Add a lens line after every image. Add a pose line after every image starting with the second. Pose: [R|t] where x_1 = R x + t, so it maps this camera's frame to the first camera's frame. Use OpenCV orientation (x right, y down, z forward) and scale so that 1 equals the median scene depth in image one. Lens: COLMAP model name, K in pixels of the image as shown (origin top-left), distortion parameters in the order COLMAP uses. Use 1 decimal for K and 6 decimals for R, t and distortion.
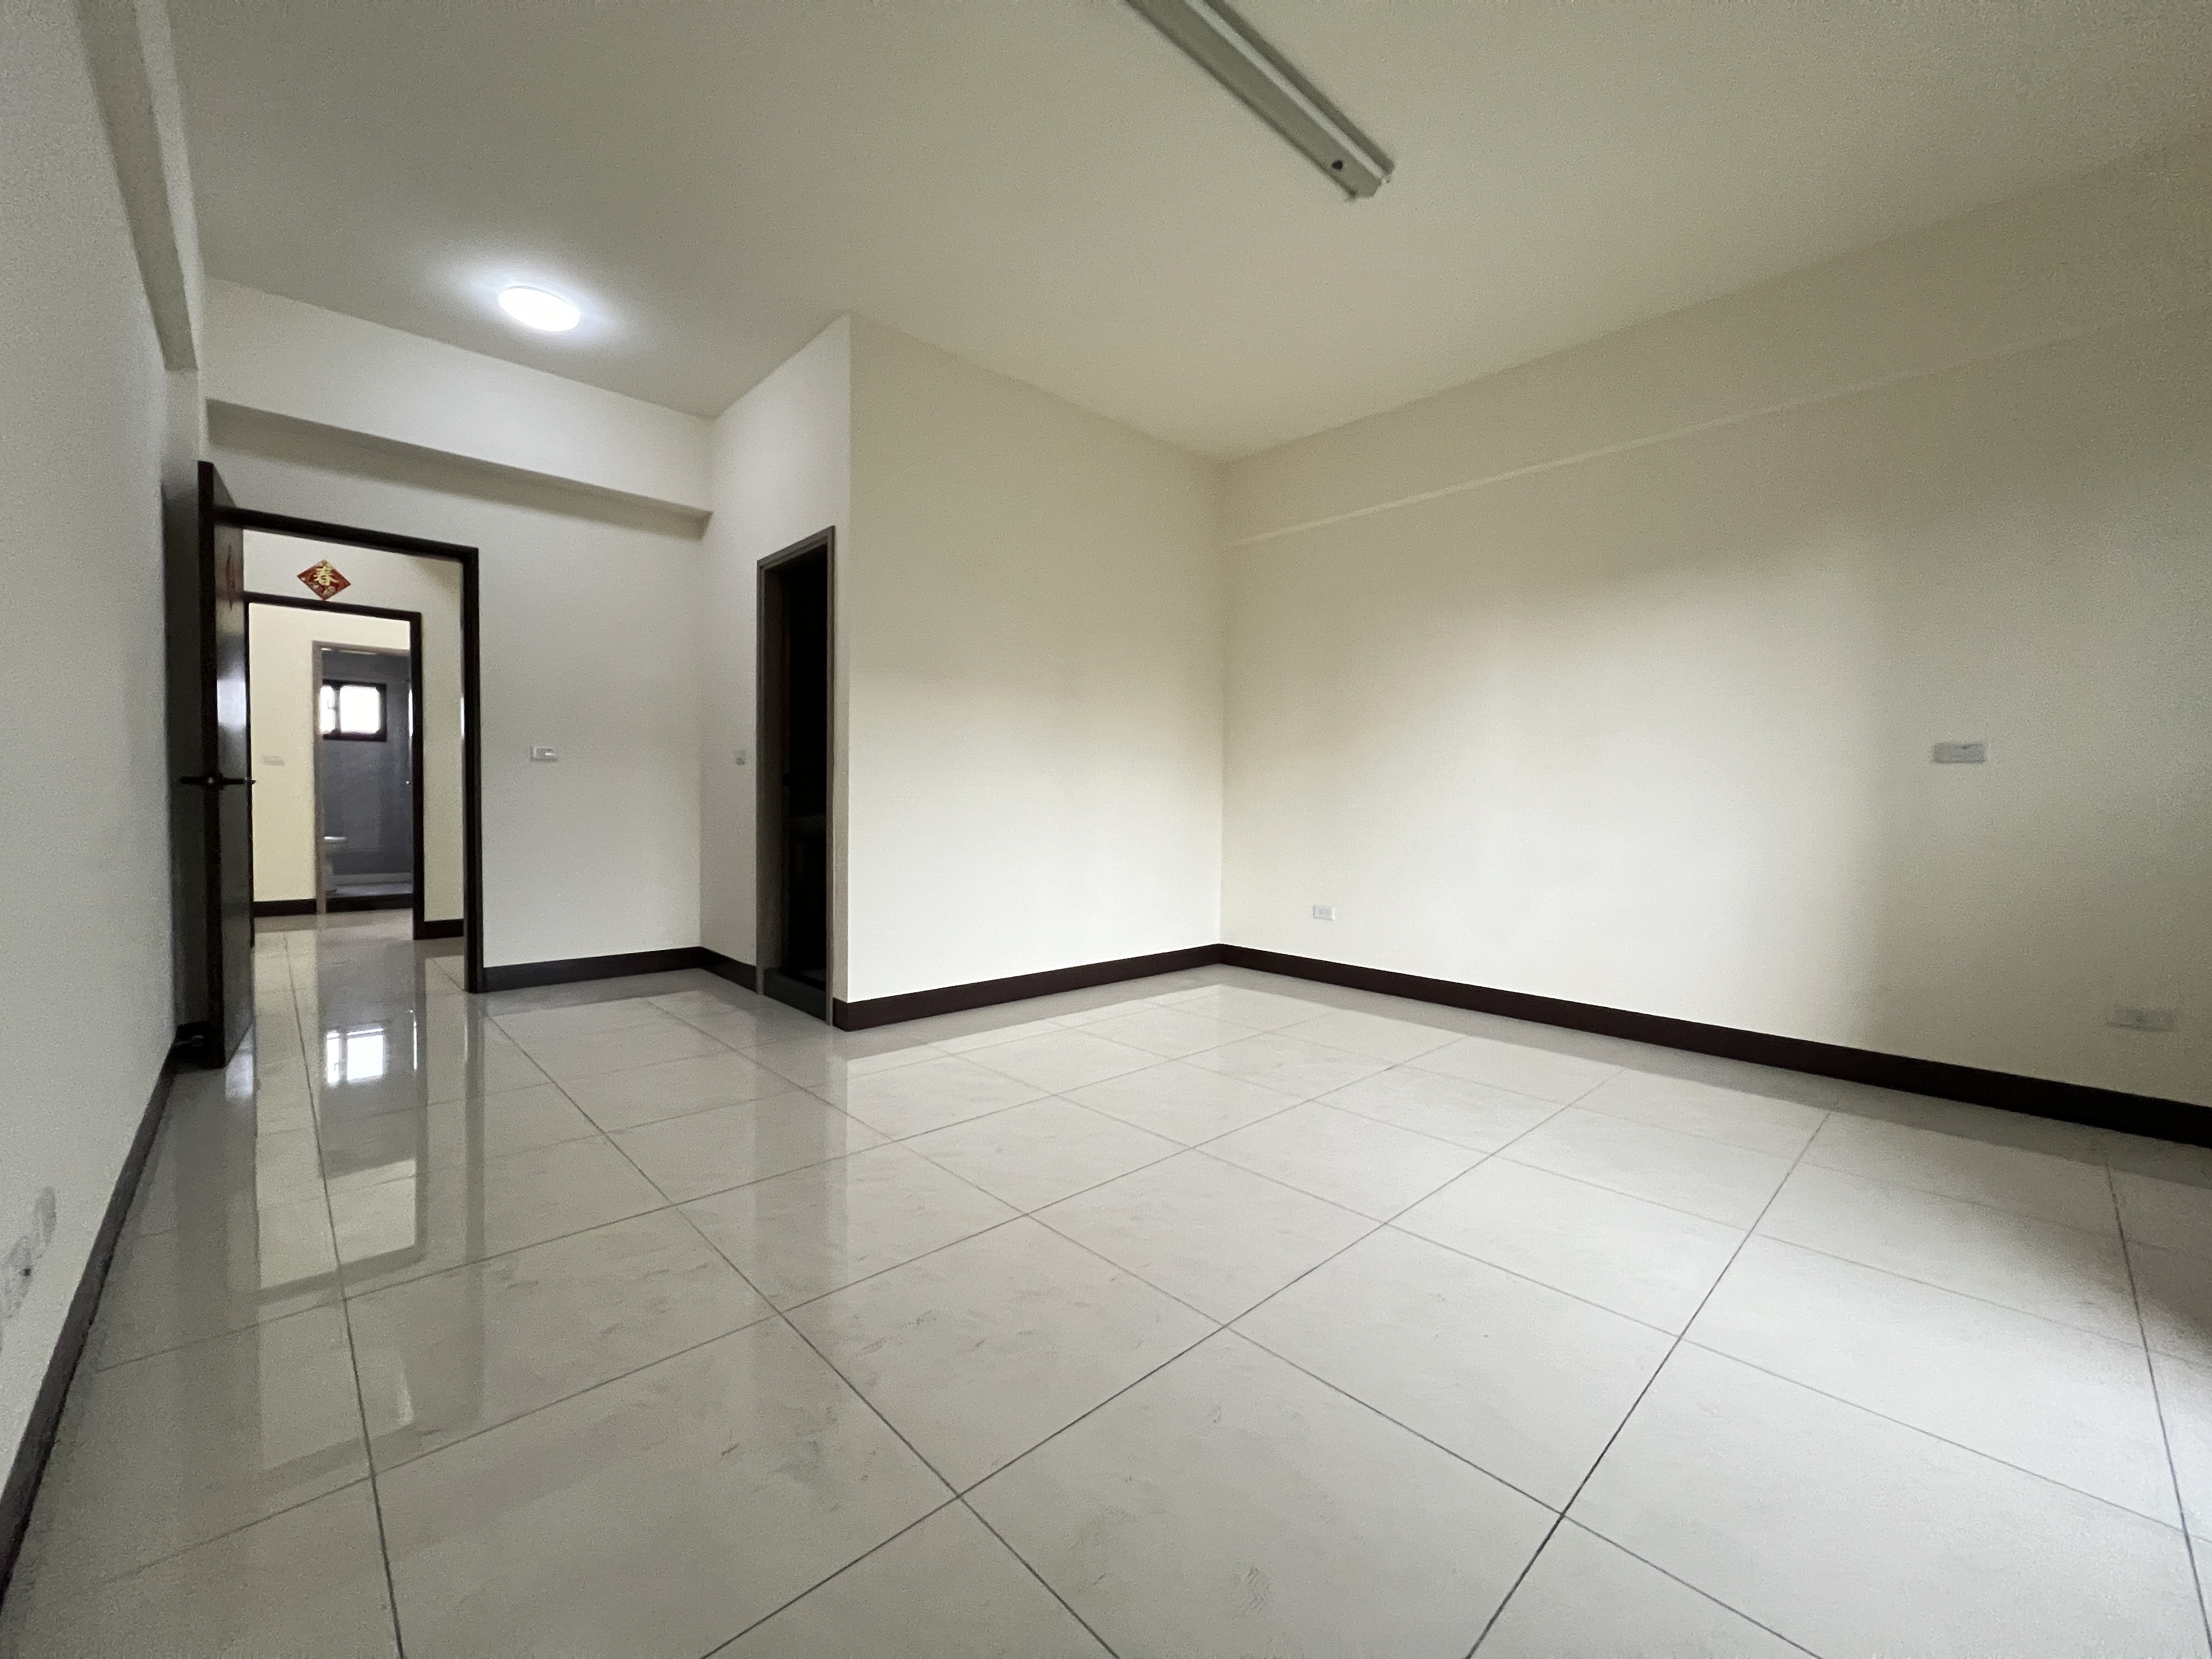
lens RADIAL K [[885.6, 0, 1106.0], [0, 885.6, 829.5], [0, 0, 1]] dist [-0.002688, -0.000396]
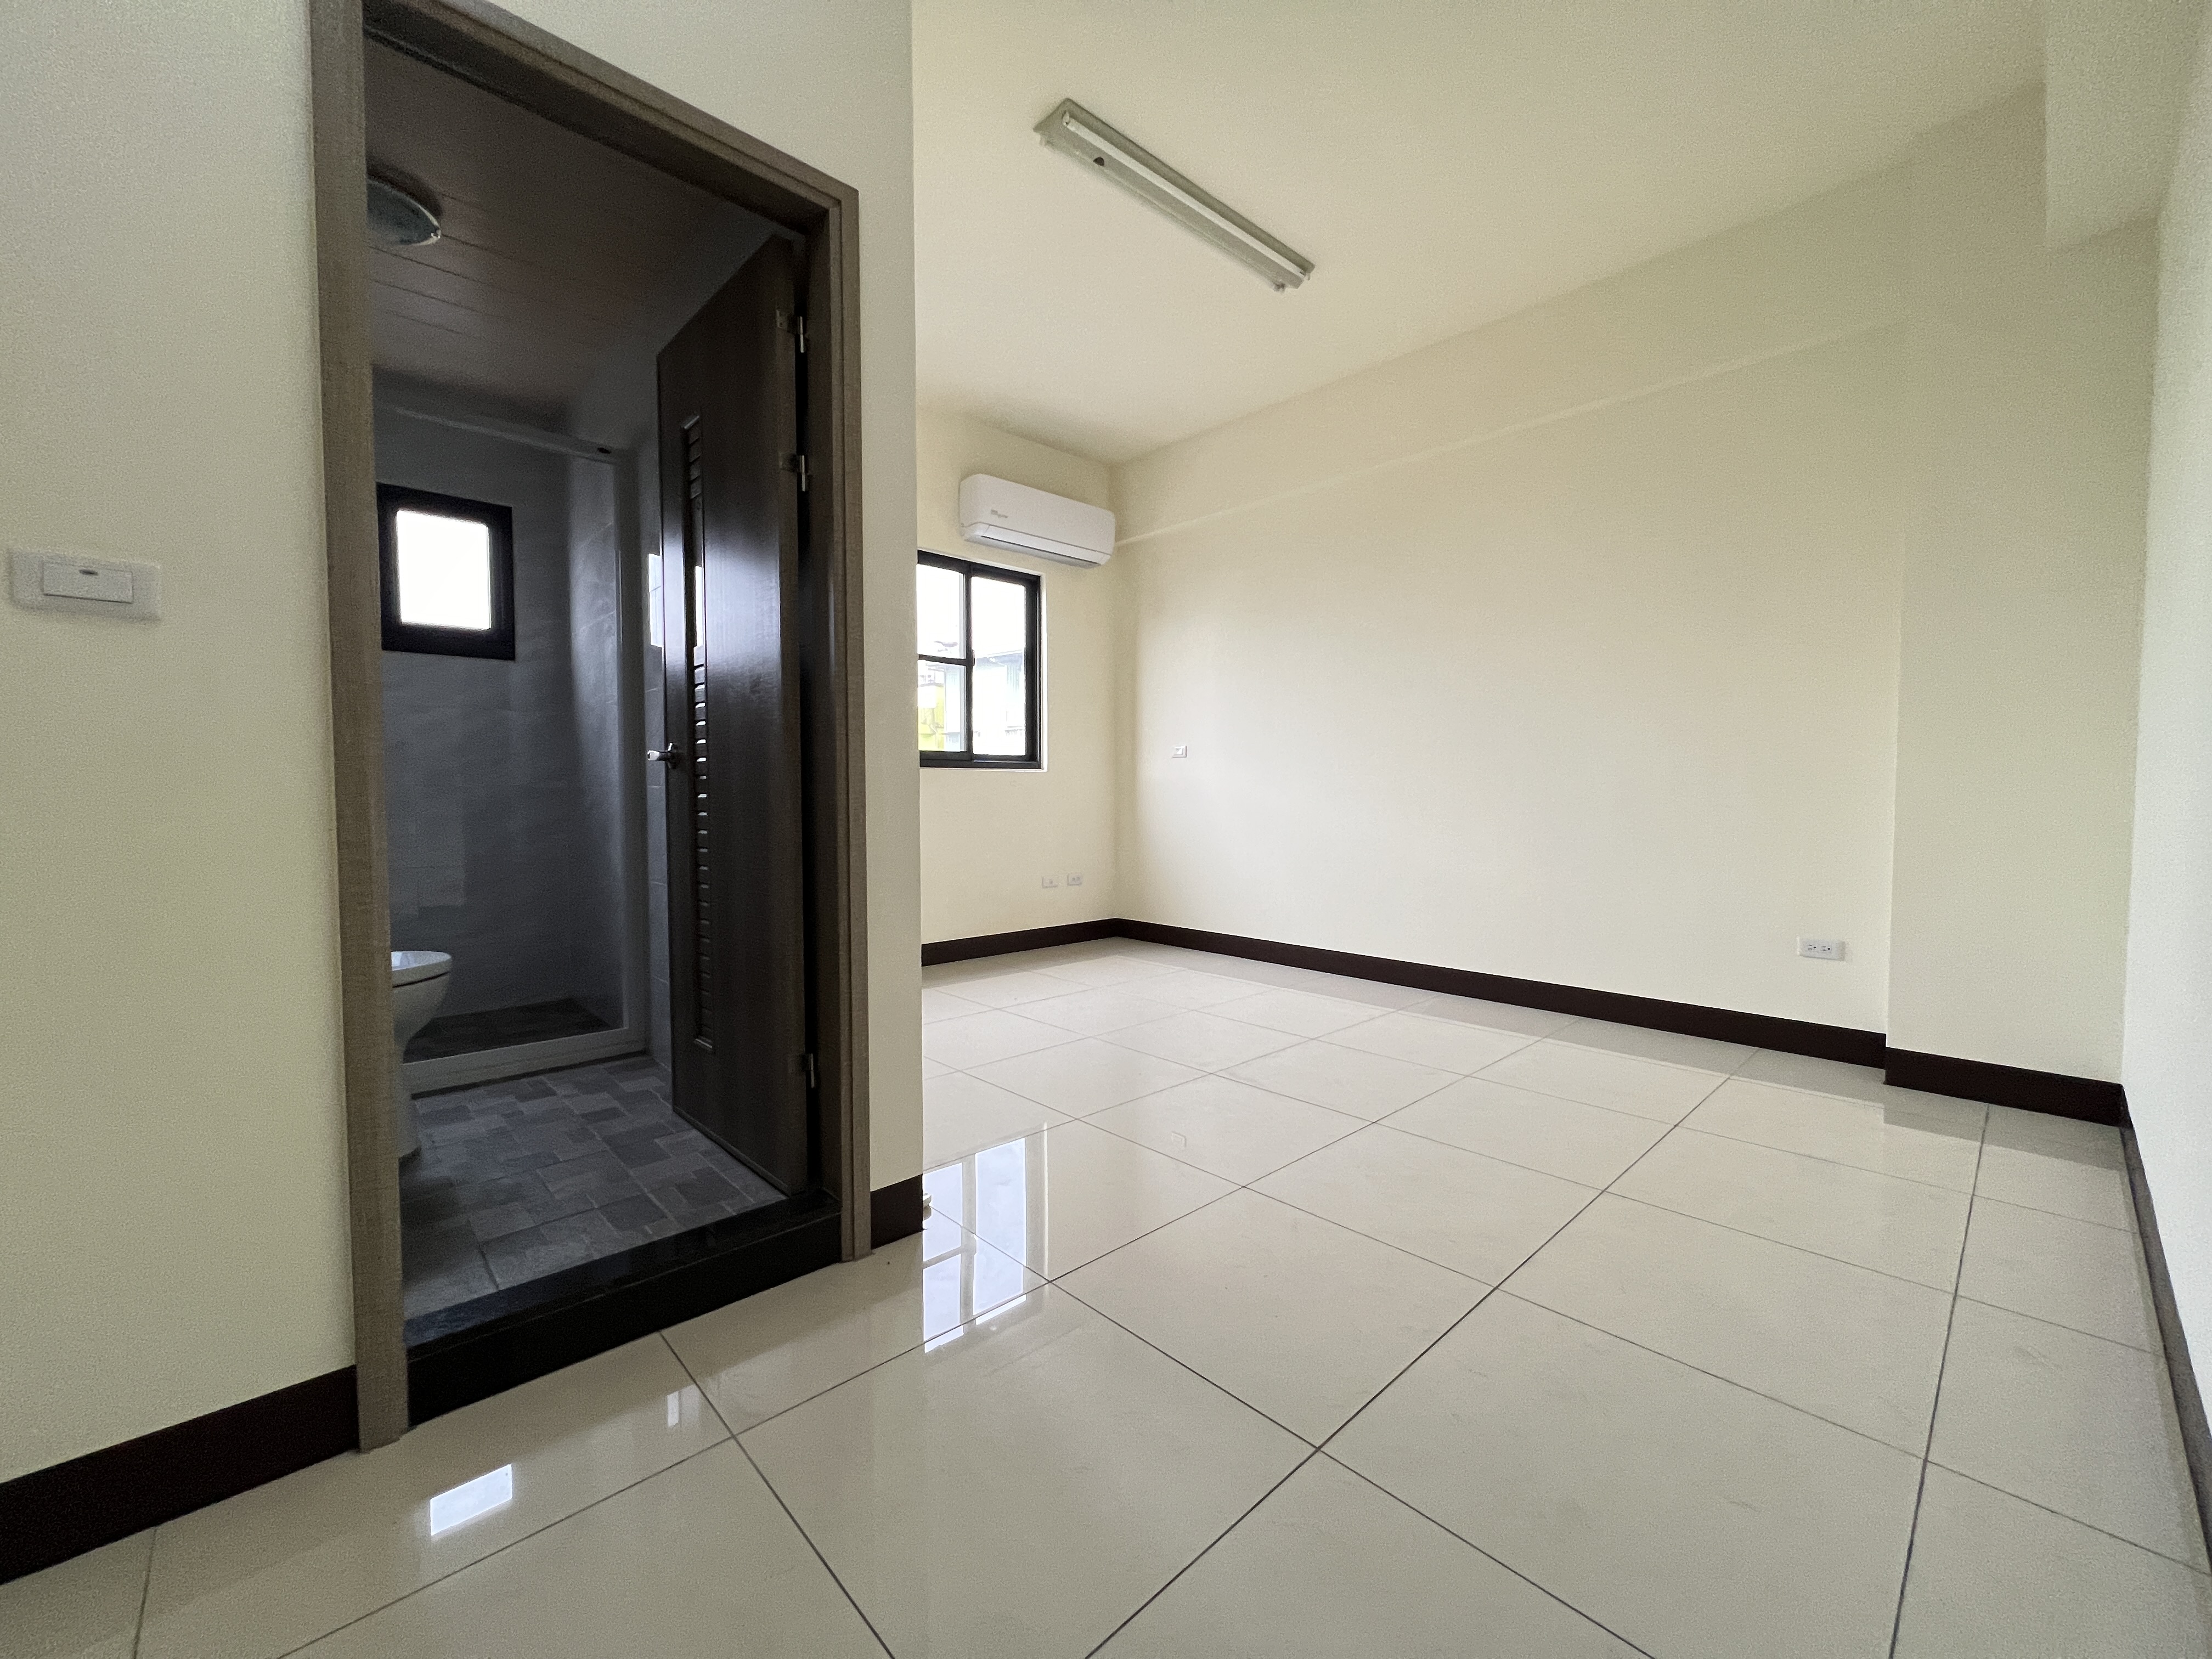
lens RADIAL K [[885.6, 0, 1106.0], [0, 885.6, 829.5], [0, 0, 1]] dist [-0.002688, -0.000396]
pose [[0.999844, -0.017439, -0.002800, -0.561090], [0.017451, 0.999838, 0.004294, -0.024465], [0.002725, -0.004342, 0.999987, 0.621926]]
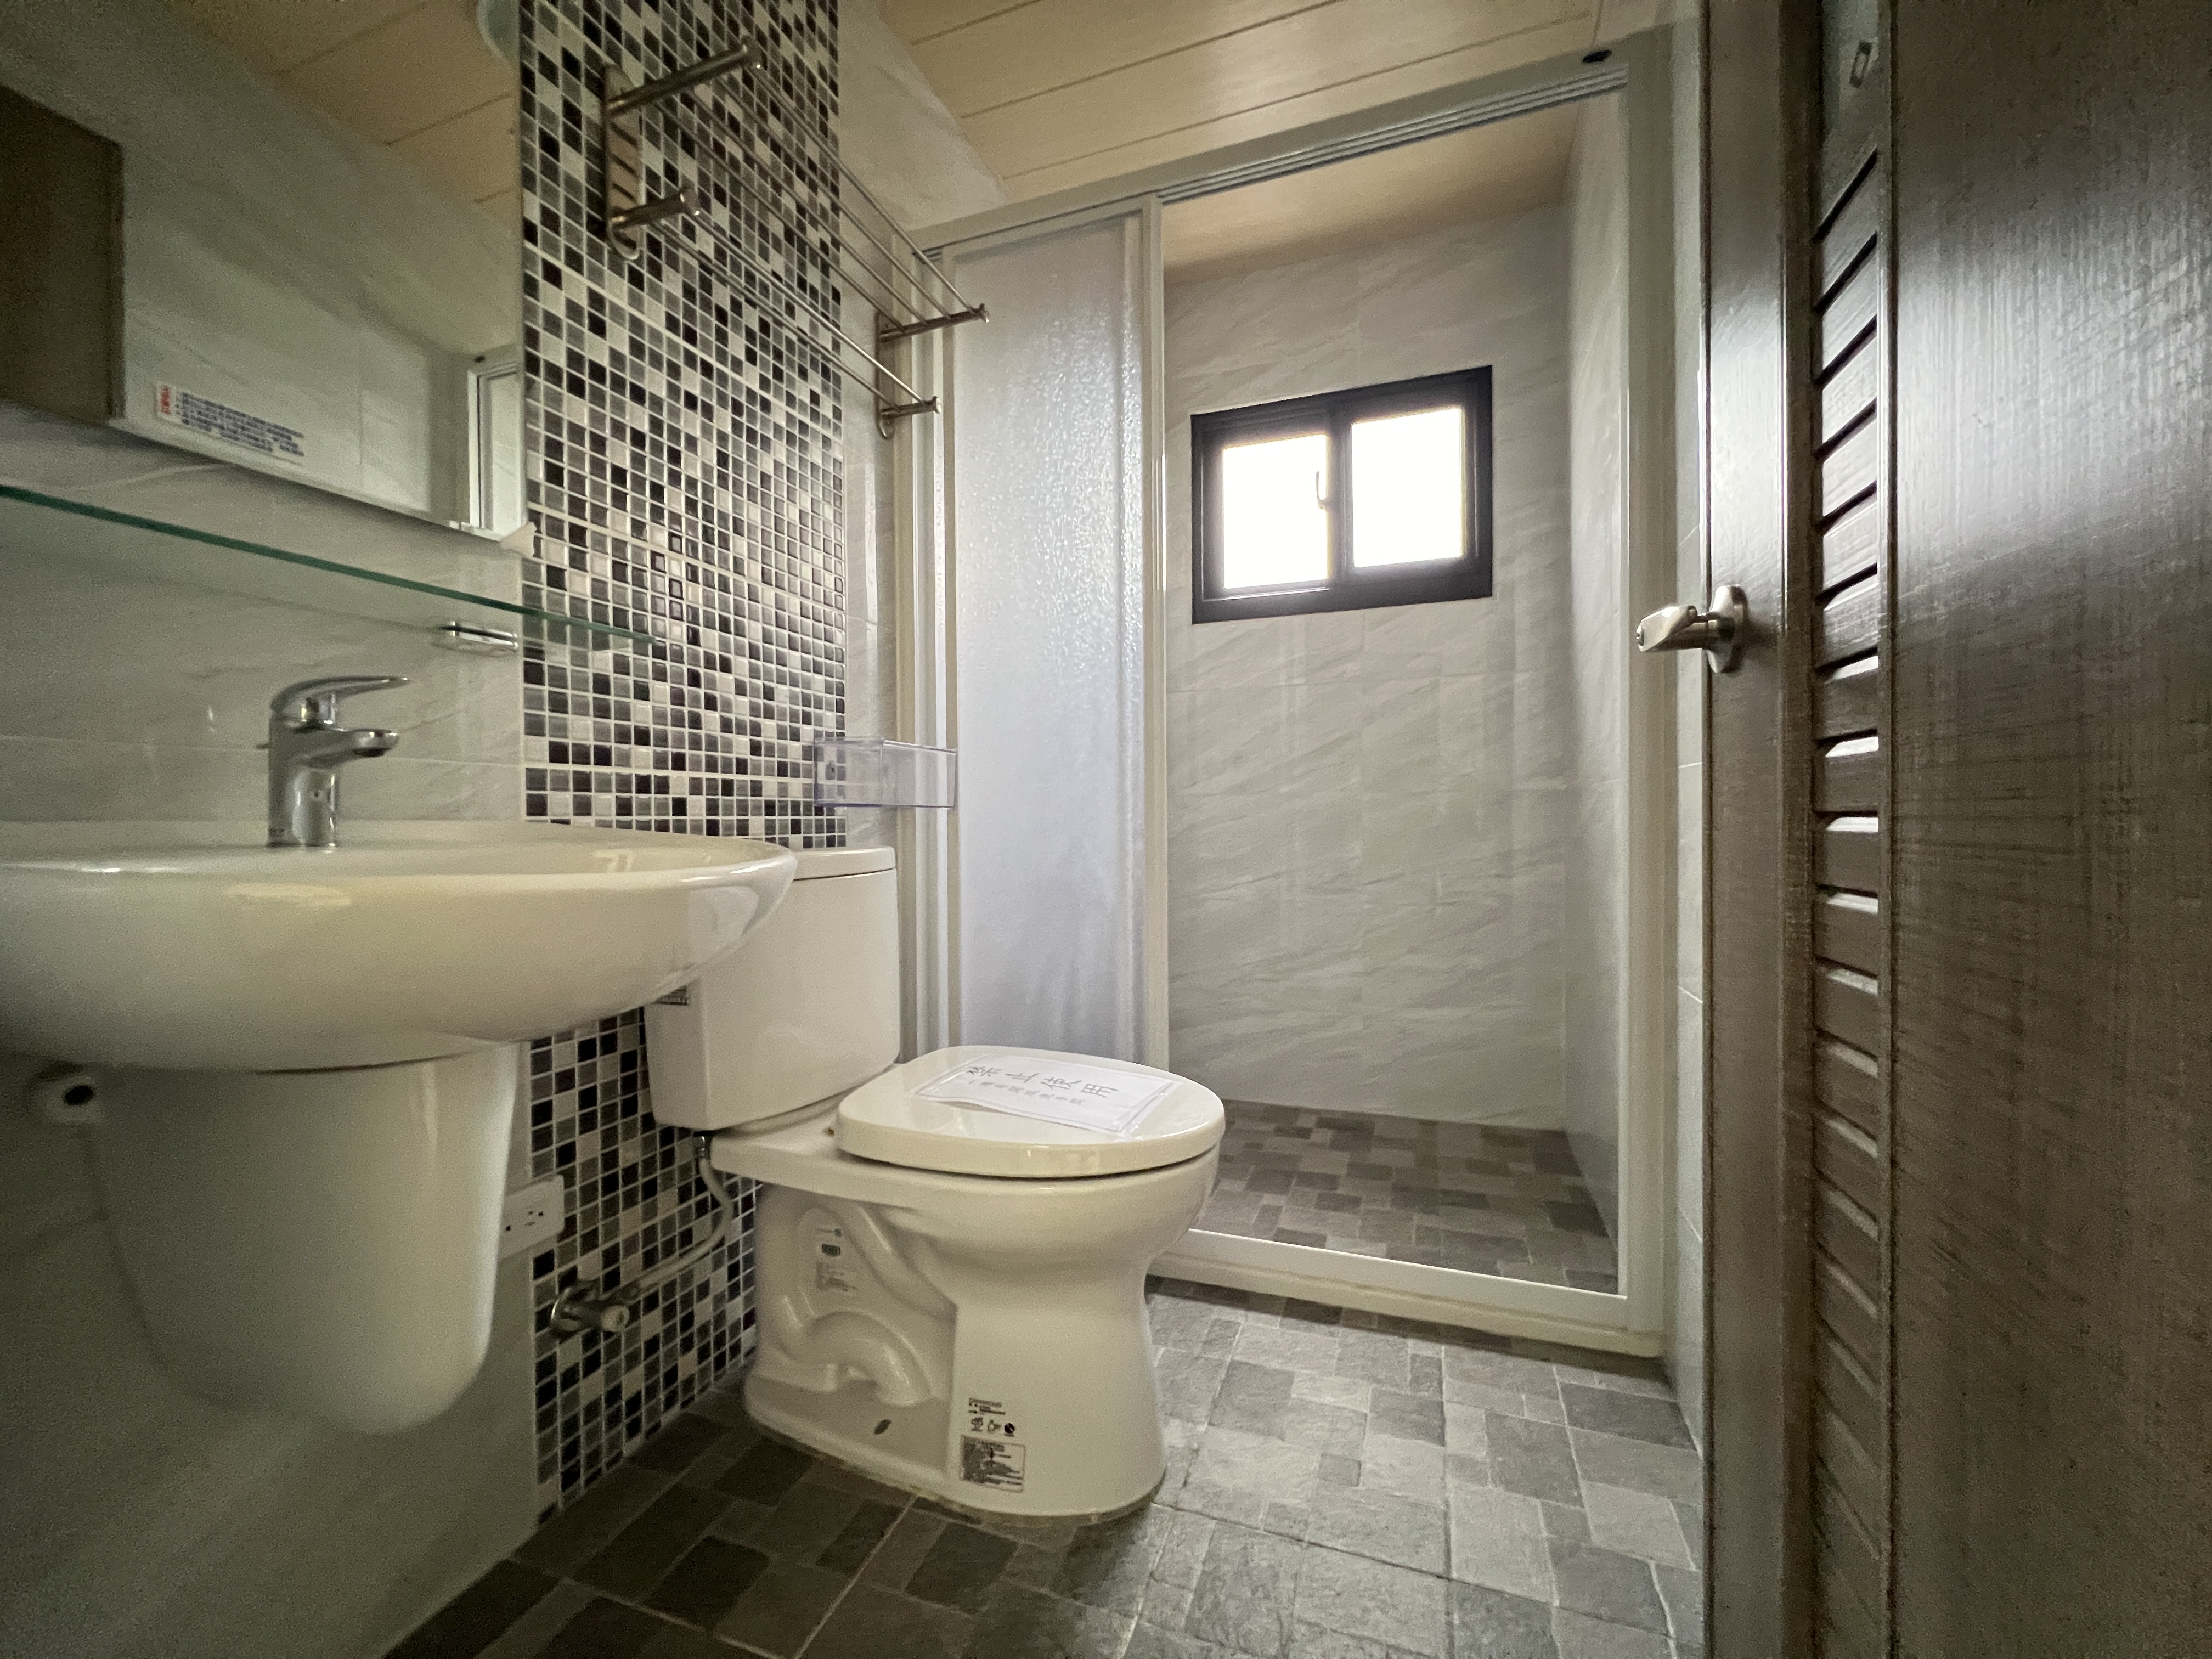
lens RADIAL K [[885.6, 0, 1106.0], [0, 885.6, 829.5], [0, 0, 1]] dist [-0.002688, -0.000396]
pose [[0.451158, -0.011677, -0.892368, -0.642032], [-0.013680, 0.999706, -0.019998, -0.027645], [0.892339, 0.021230, 0.450866, 0.793204]]
